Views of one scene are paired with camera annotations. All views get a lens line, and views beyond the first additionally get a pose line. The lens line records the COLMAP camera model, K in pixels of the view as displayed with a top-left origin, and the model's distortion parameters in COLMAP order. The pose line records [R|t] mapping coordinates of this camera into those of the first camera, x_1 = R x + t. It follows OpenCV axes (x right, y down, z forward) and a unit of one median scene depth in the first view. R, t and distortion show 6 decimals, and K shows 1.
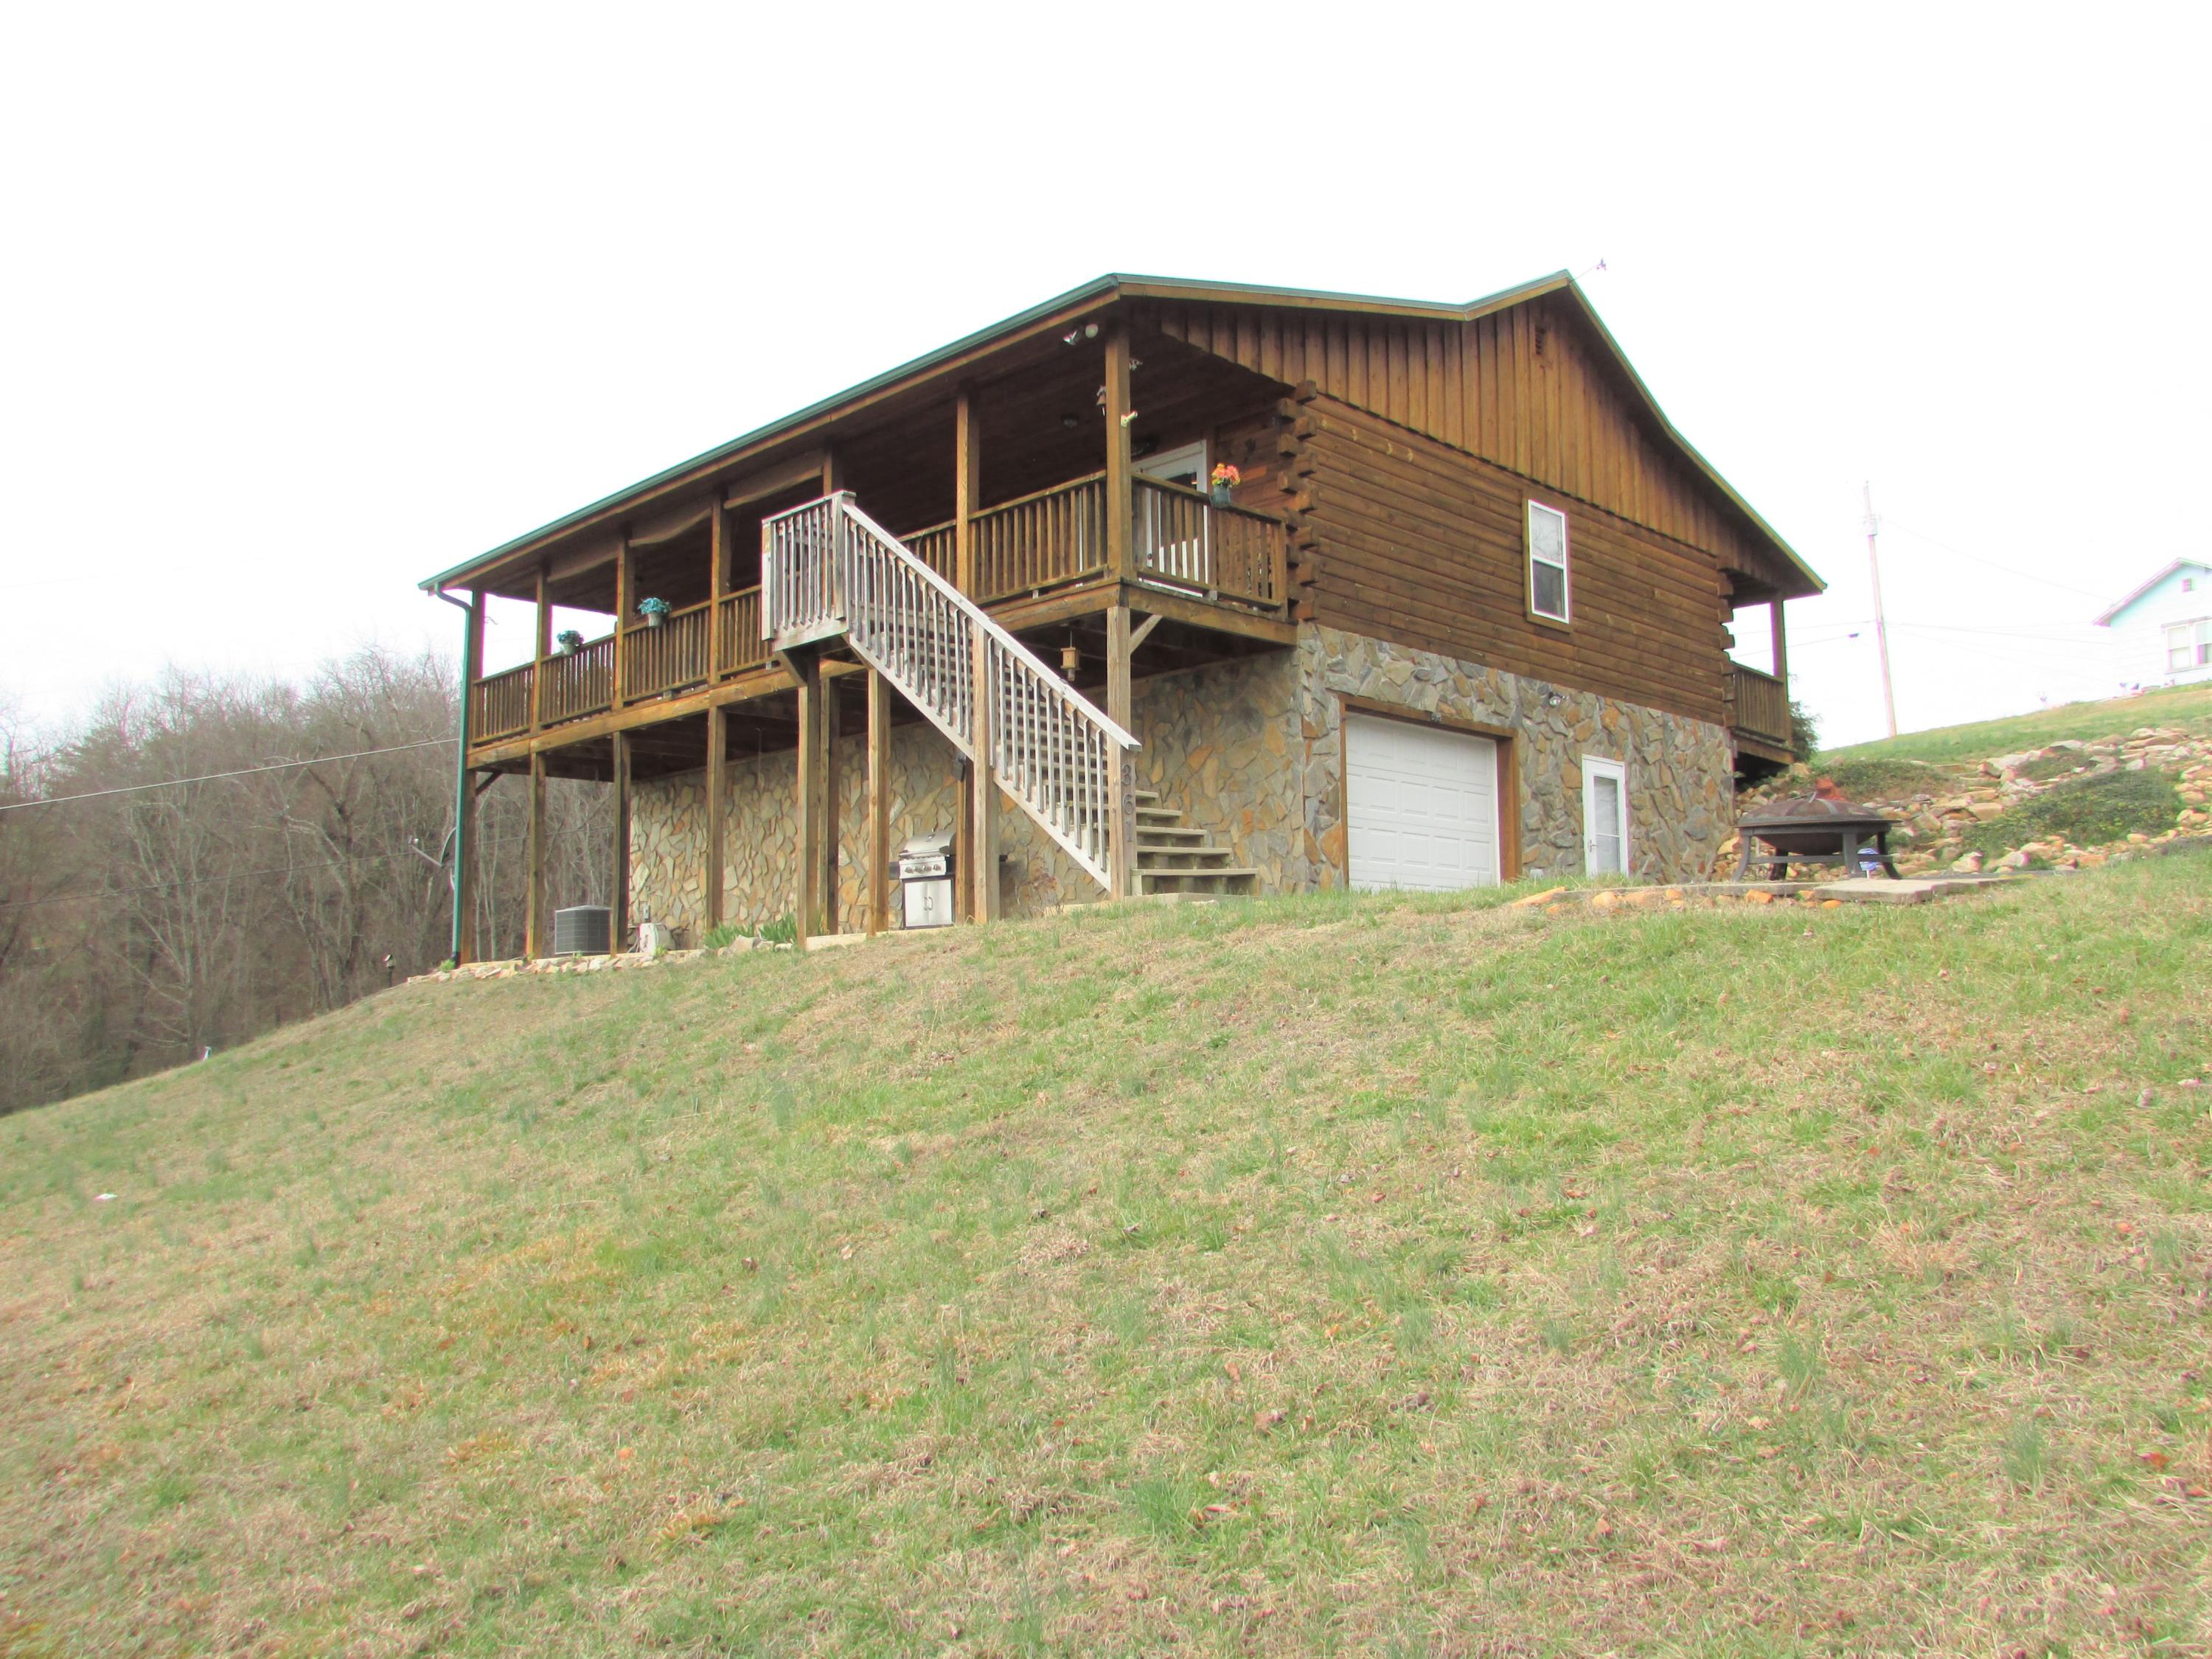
lens RADIAL K [[1668.0, 0, 1108.5], [0, 1668.0, 831.2], [0, 0, 1]] dist [-0.013444, -0.000352]
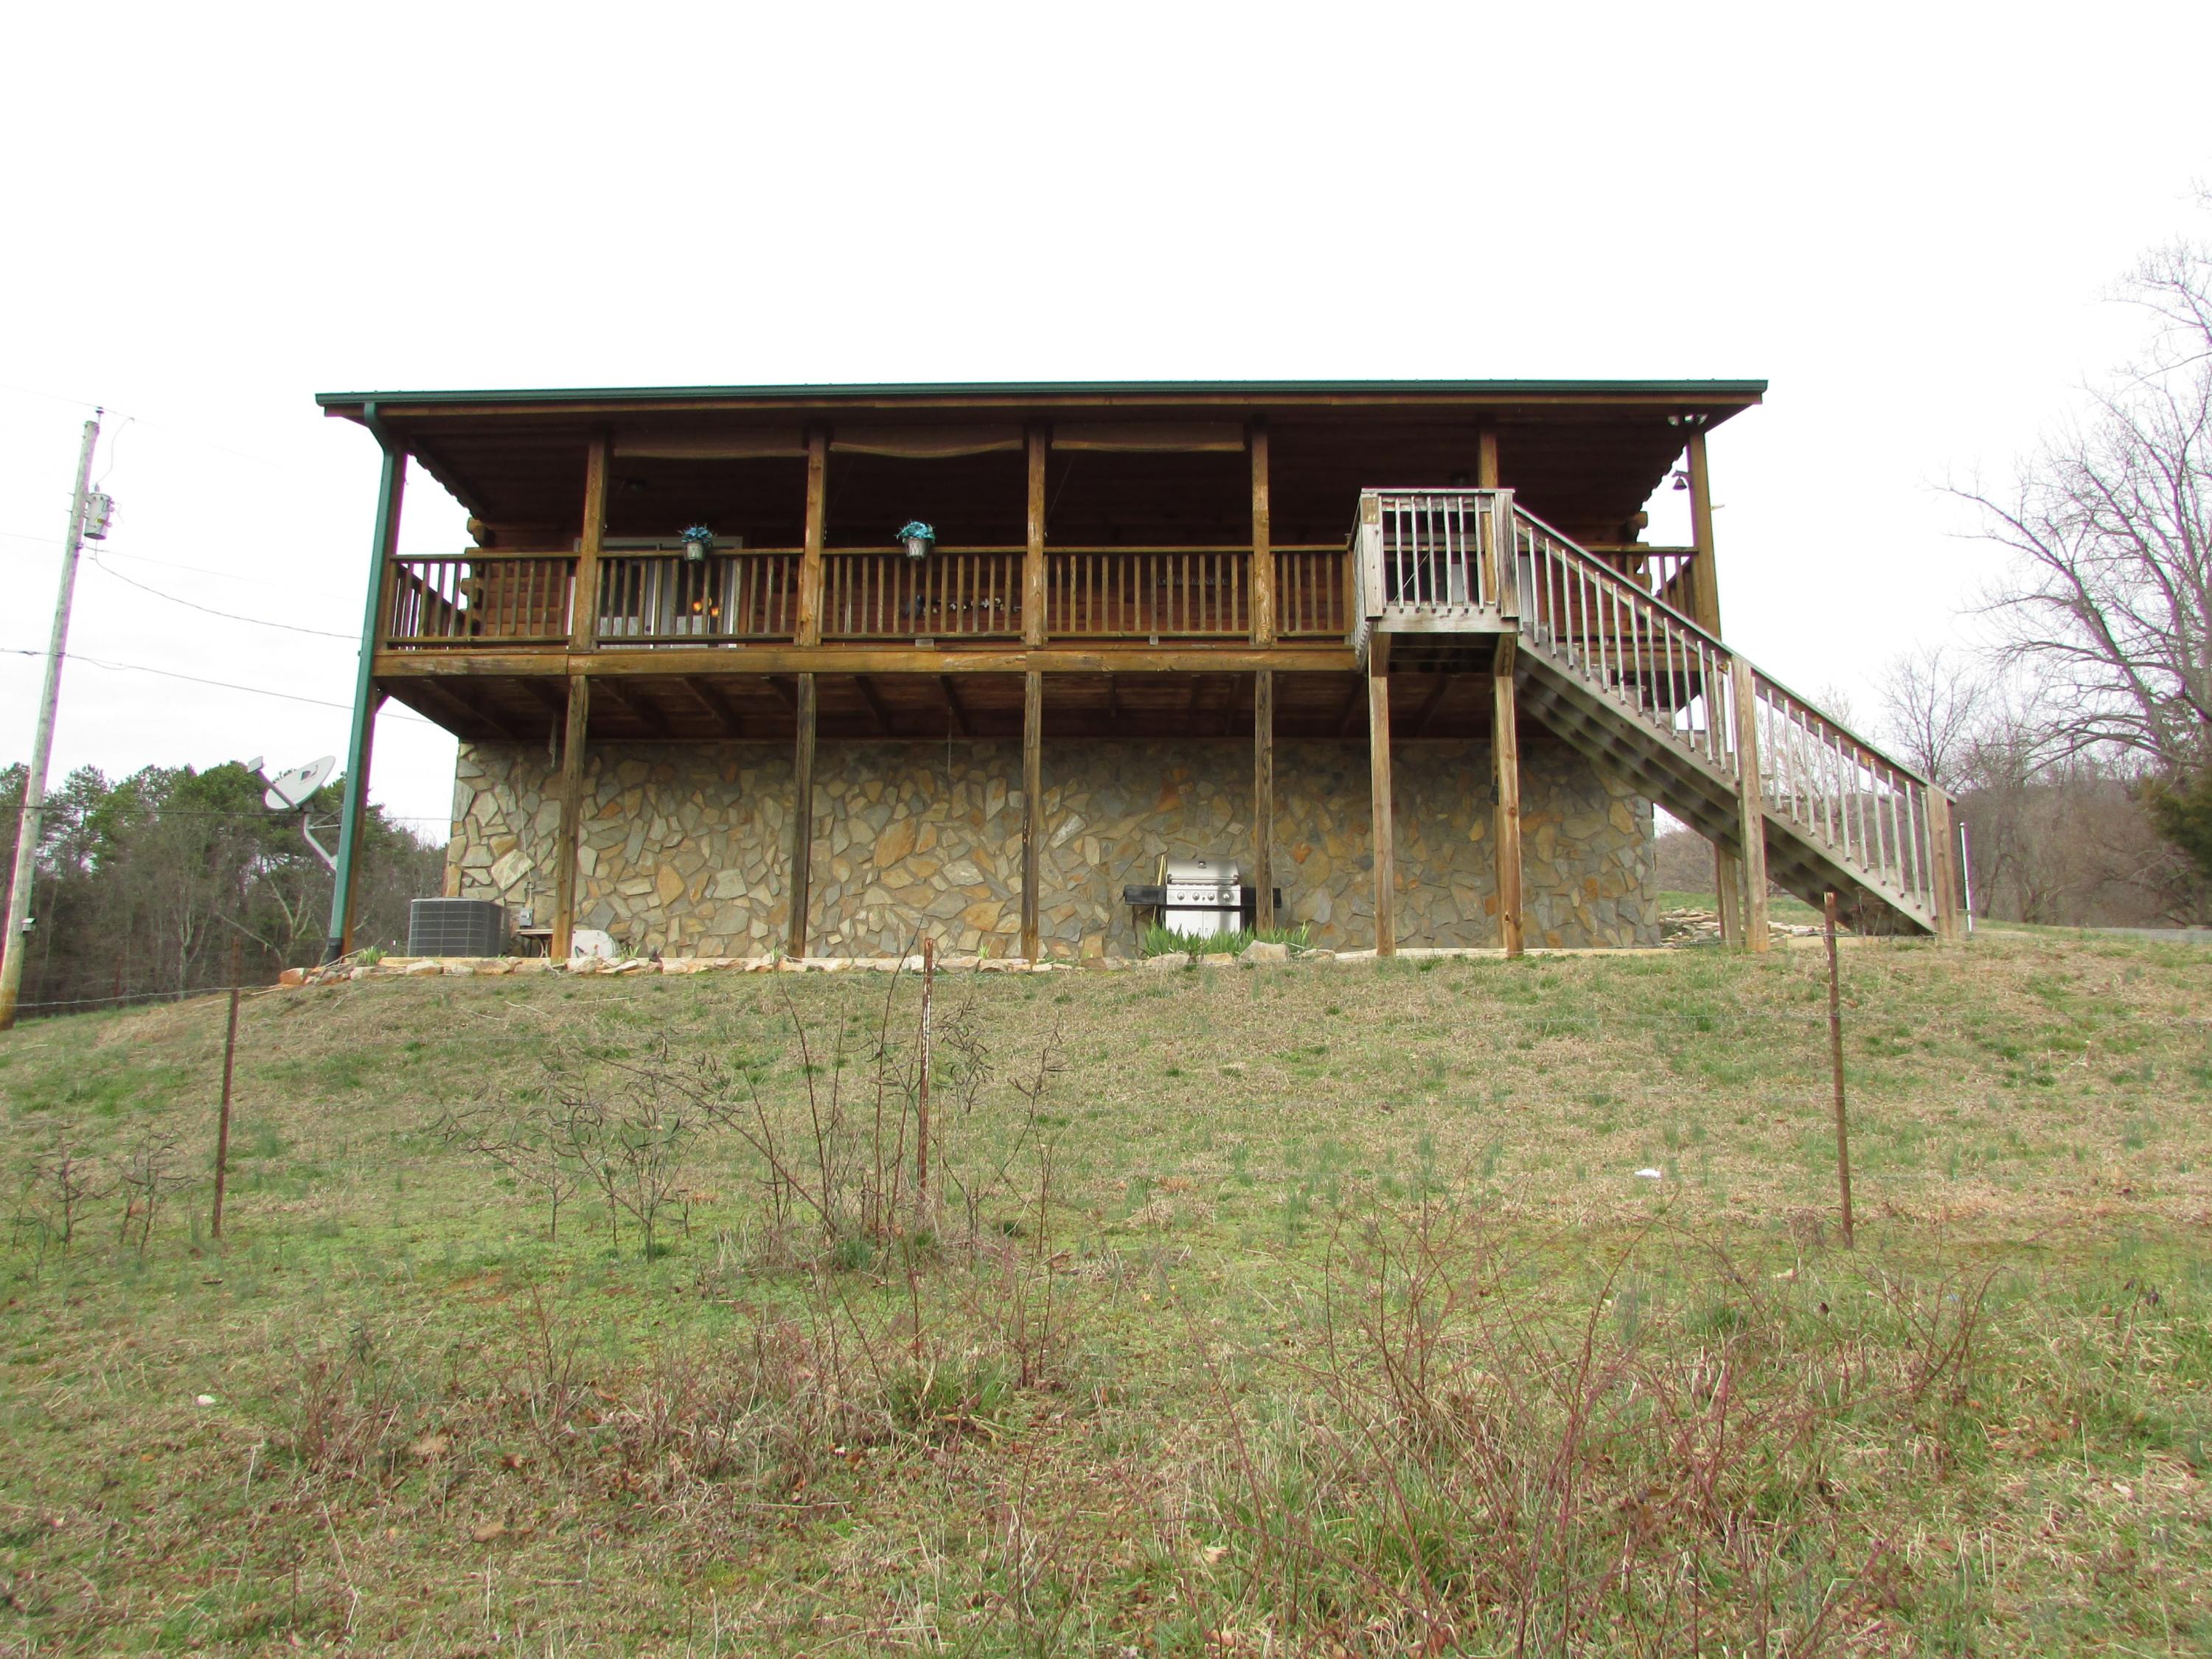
lens RADIAL K [[1590.1, 0, 1101.5], [0, 1590.1, 812.6], [0, 0, 1]] dist [-0.039008, 0.027683]
pose [[0.732133, 0.161541, 0.661729, -0.768153], [-0.088118, 0.985770, -0.143153, 0.110974], [-0.675438, 0.046497, 0.735949, 0.422288]]
